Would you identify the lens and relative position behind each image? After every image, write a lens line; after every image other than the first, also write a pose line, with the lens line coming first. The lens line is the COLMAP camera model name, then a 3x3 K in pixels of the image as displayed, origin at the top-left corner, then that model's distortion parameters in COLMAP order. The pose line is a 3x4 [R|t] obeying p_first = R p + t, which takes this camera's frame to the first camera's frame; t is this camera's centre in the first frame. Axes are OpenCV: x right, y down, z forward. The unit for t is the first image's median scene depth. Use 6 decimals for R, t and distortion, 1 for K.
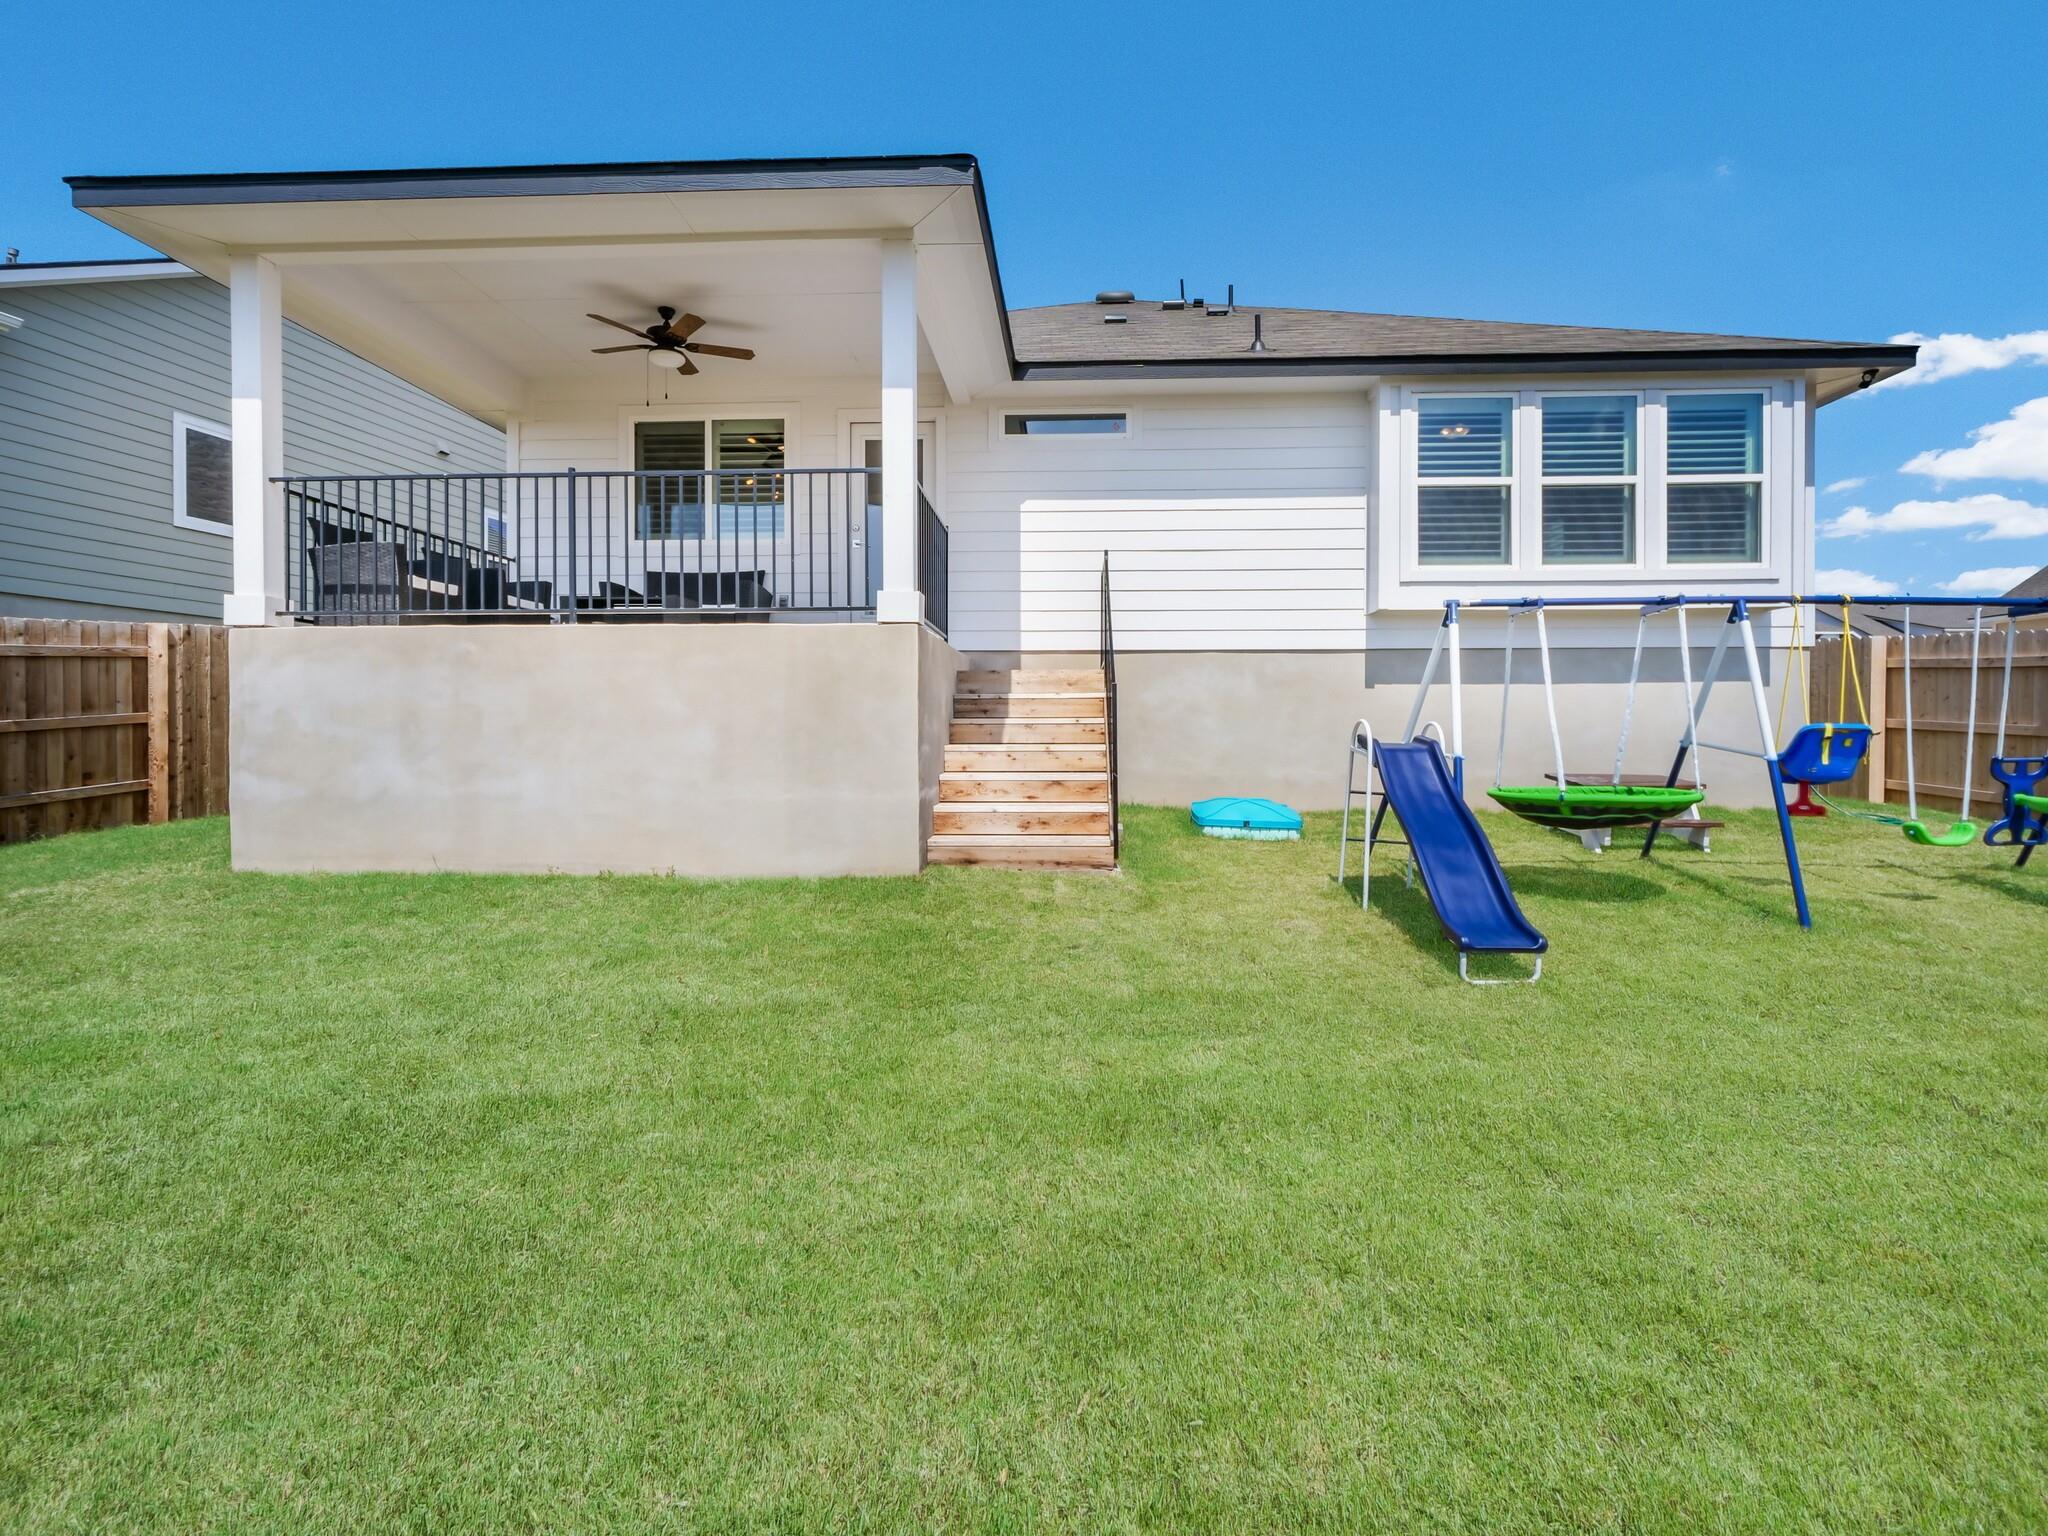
lens RADIAL K [[990.2, 0, 1032.7], [0, 990.2, 758.9], [0, 0, 1]] dist [-0.000544, -0.001030]
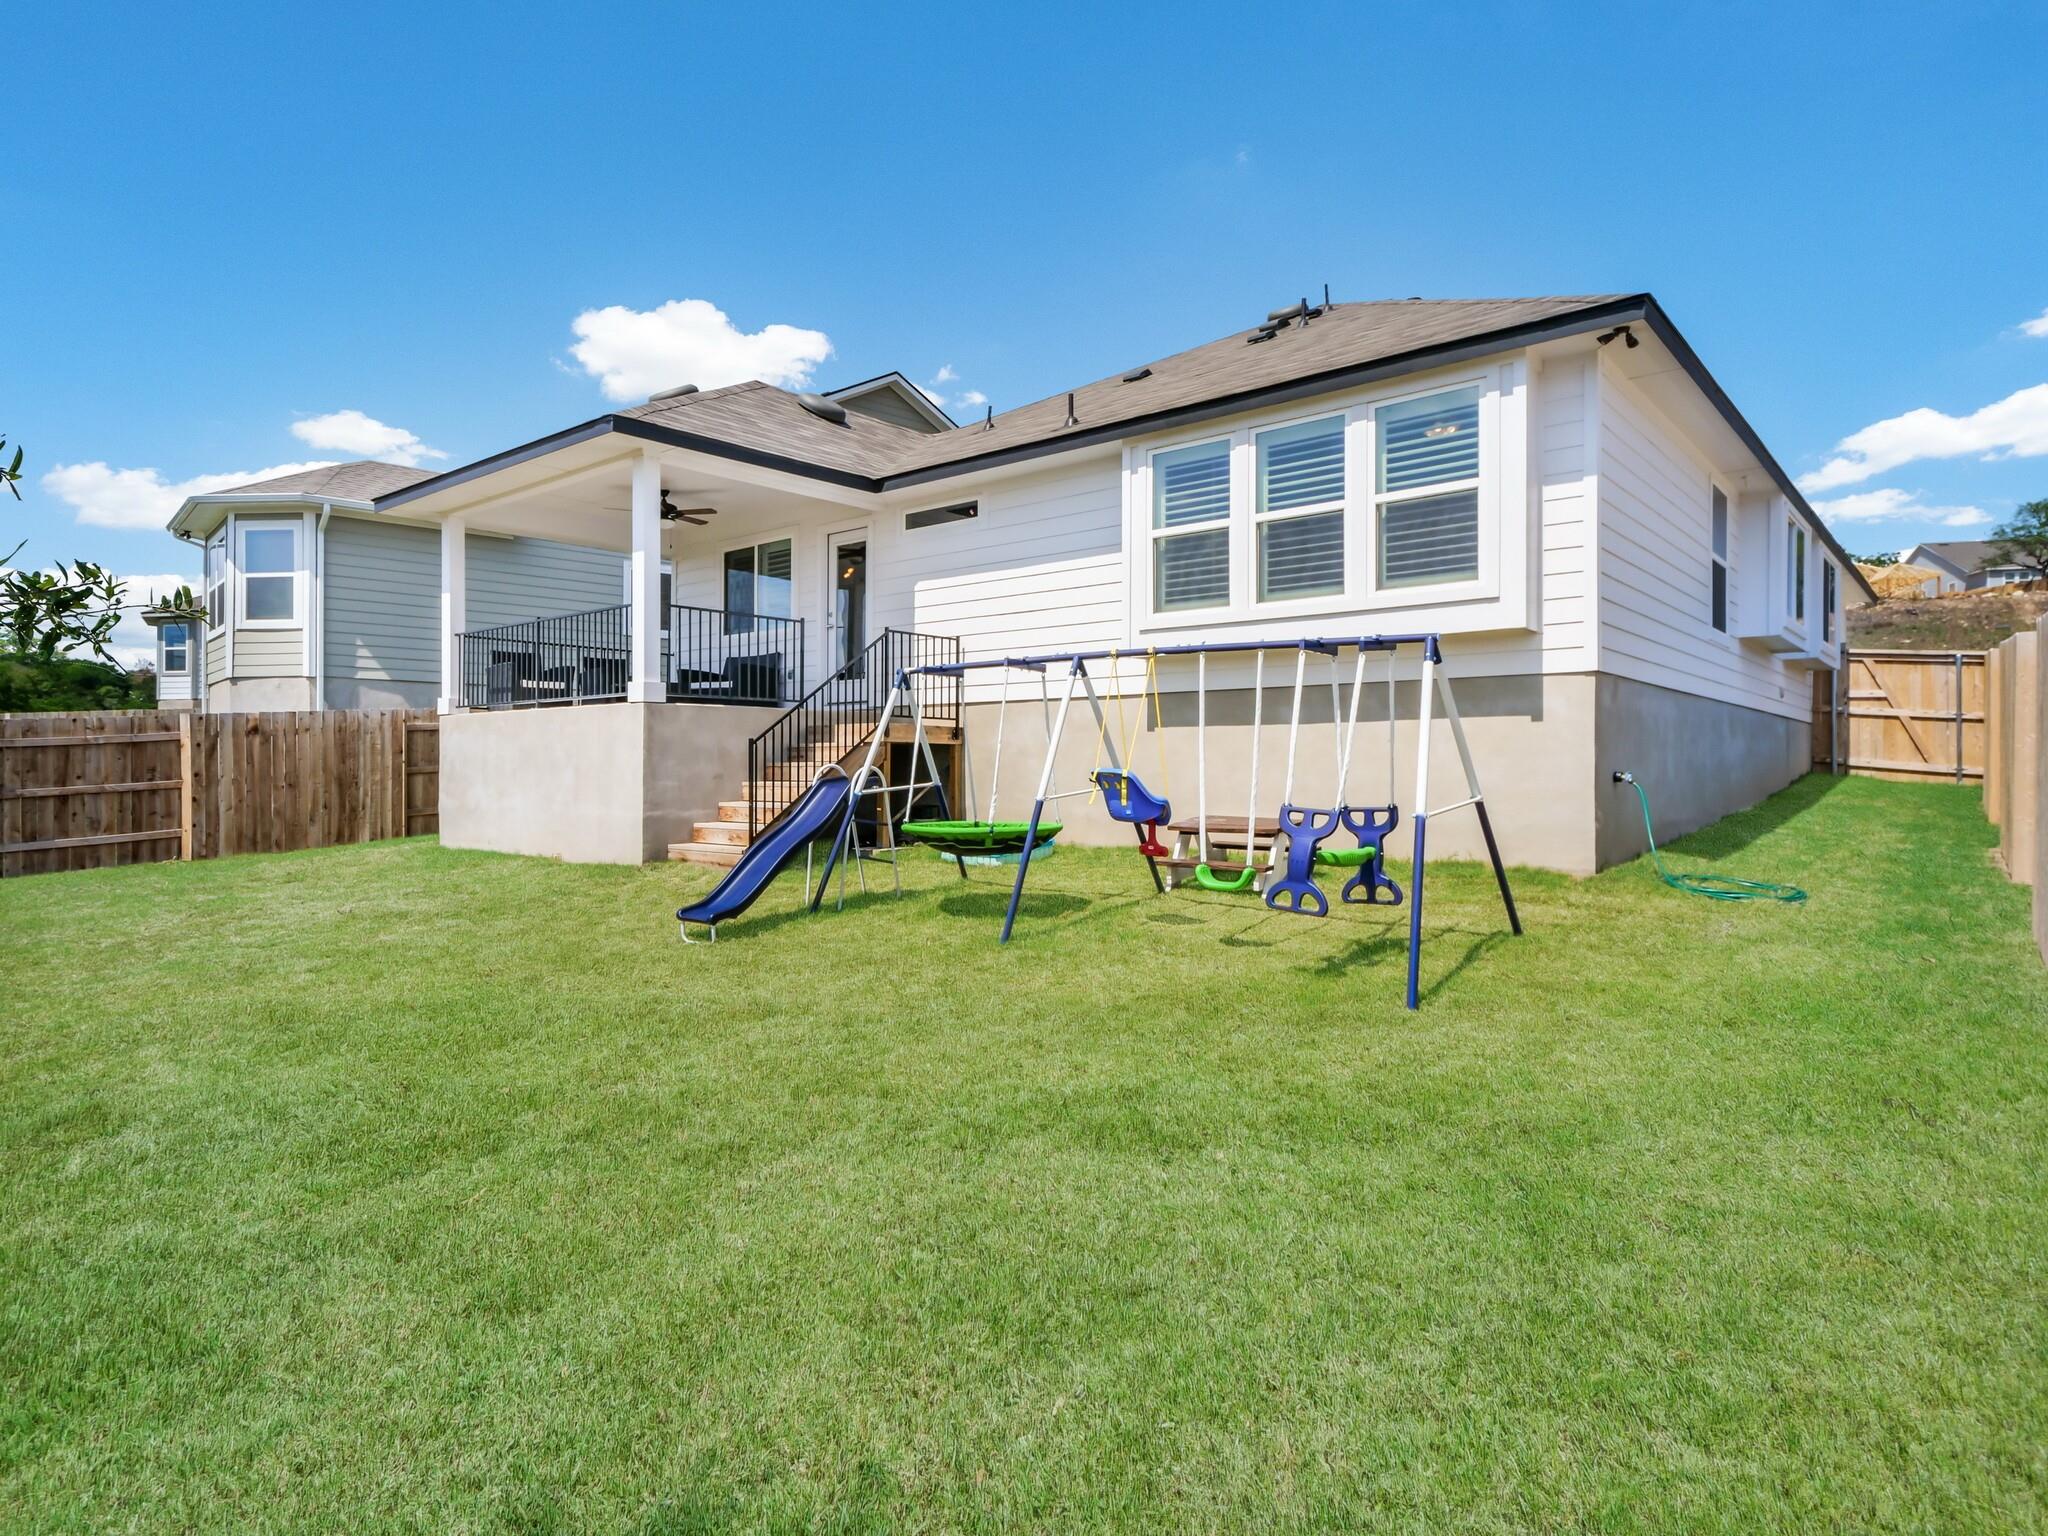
lens RADIAL K [[1185.9, 0, 1023.7], [0, 1185.9, 778.6], [0, 0, 1]] dist [0.004145, 0.000713]
pose [[0.785629, 0.006037, -0.618669, 1.058922], [-0.020811, 0.999644, -0.016673, 0.000664], [0.618348, 0.025974, 0.785475, -0.056402]]
